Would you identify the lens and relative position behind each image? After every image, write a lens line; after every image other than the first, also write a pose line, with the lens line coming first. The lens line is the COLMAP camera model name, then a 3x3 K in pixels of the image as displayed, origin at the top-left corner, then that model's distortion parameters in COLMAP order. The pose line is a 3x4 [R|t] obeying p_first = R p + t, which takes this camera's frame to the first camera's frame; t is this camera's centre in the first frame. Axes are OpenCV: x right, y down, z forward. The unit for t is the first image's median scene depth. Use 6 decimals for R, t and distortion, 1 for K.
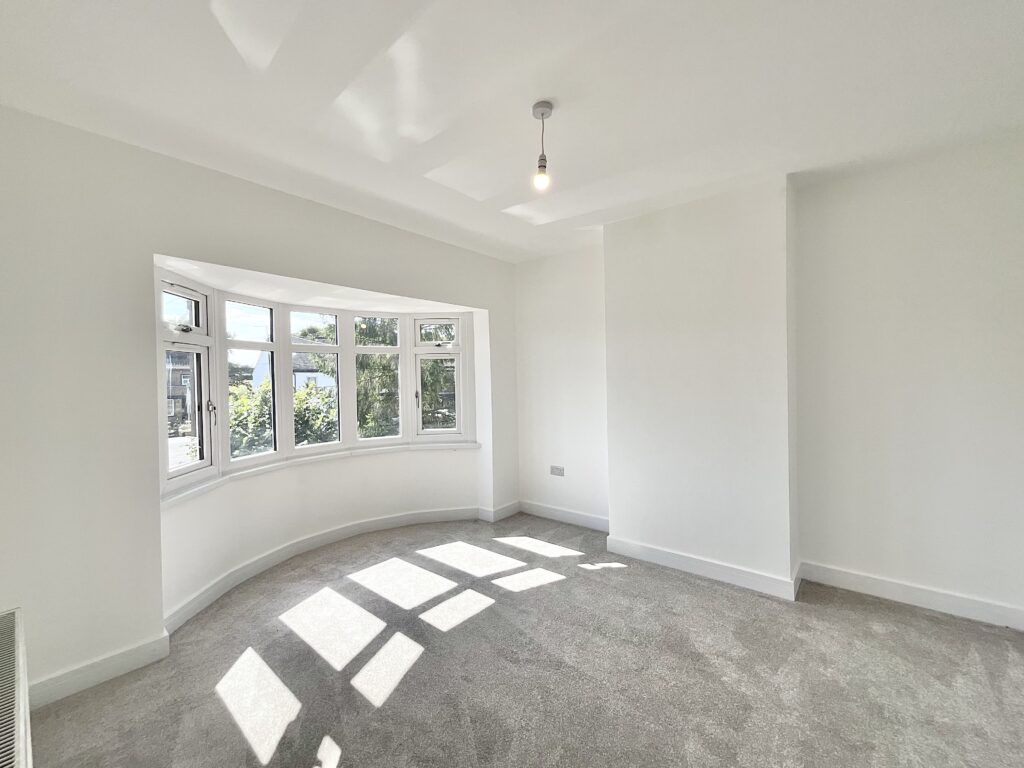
lens RADIAL K [[417.0, 0, 504.0], [0, 417.0, 383.6], [0, 0, 1]] dist [-0.000426, 0.000197]
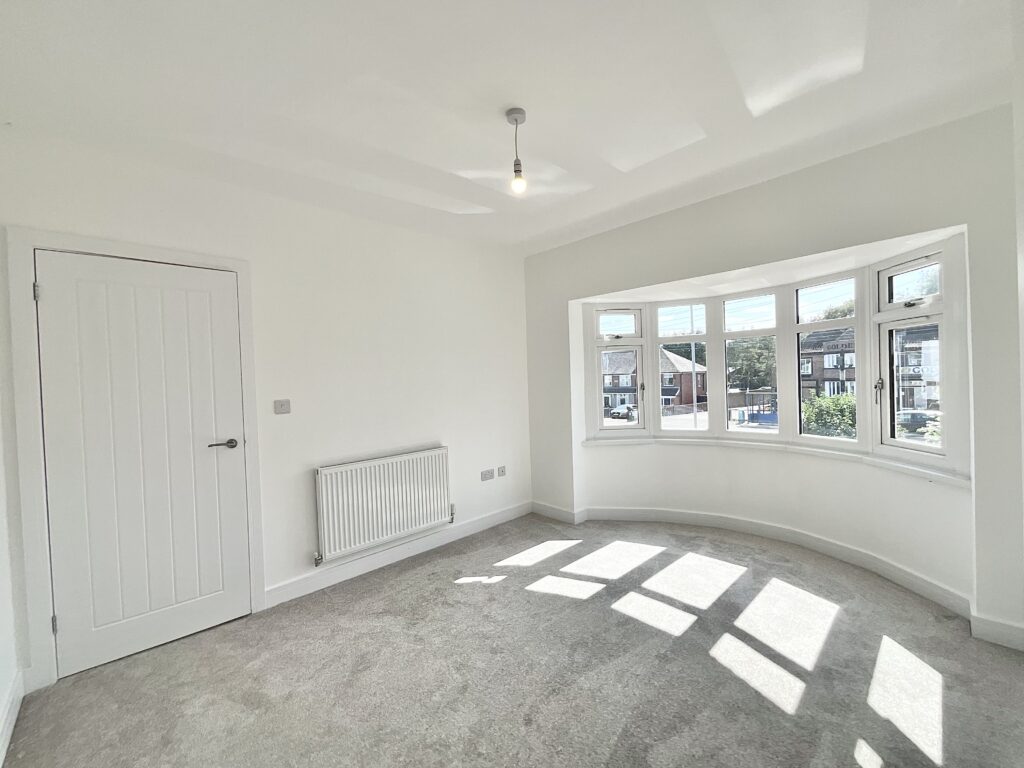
lens RADIAL K [[417.4, 0, 515.4], [0, 417.4, 388.3], [0, 0, 1]] dist [-0.000741, -0.000103]
pose [[-0.086296, 0.047217, -0.995150, 0.714997], [0.024669, 0.998671, 0.045245, -0.016662], [0.995964, -0.020645, -0.087346, 0.665268]]
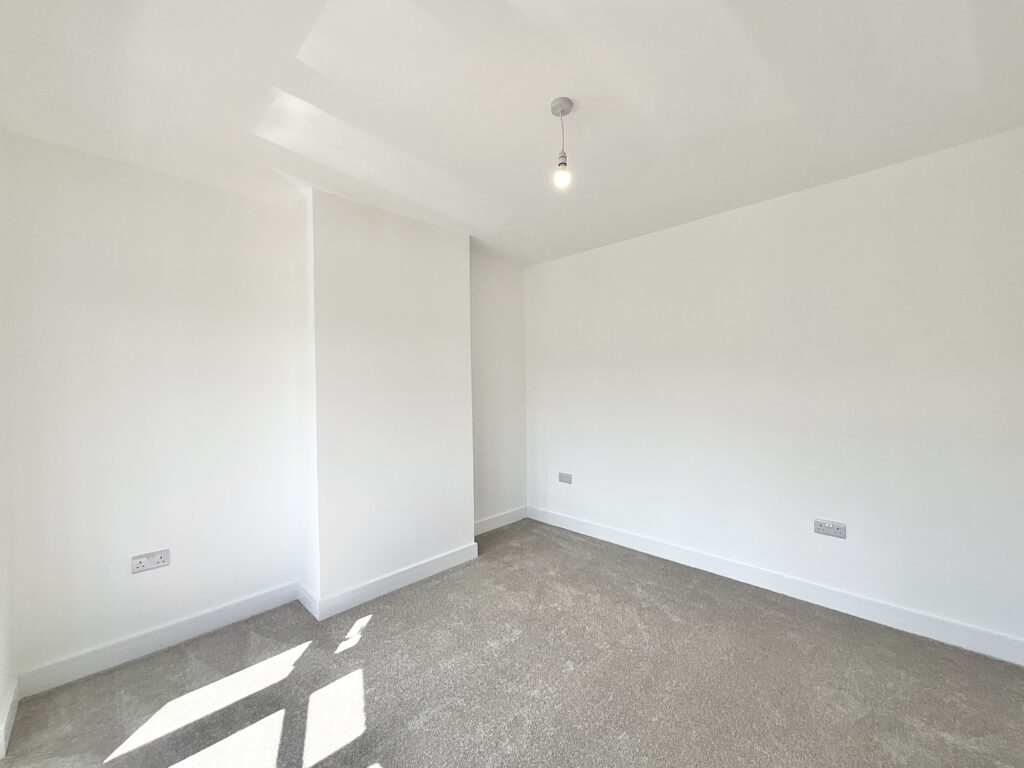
lens RADIAL K [[423.9, 0, 513.7], [0, 423.9, 374.7], [0, 0, 1]] dist [0.001390, 0.000197]
pose [[0.067726, 0.037592, 0.996995, -0.554923], [0.030812, 0.998734, -0.039751, 0.004203], [-0.997228, 0.033412, 0.066482, 0.661552]]
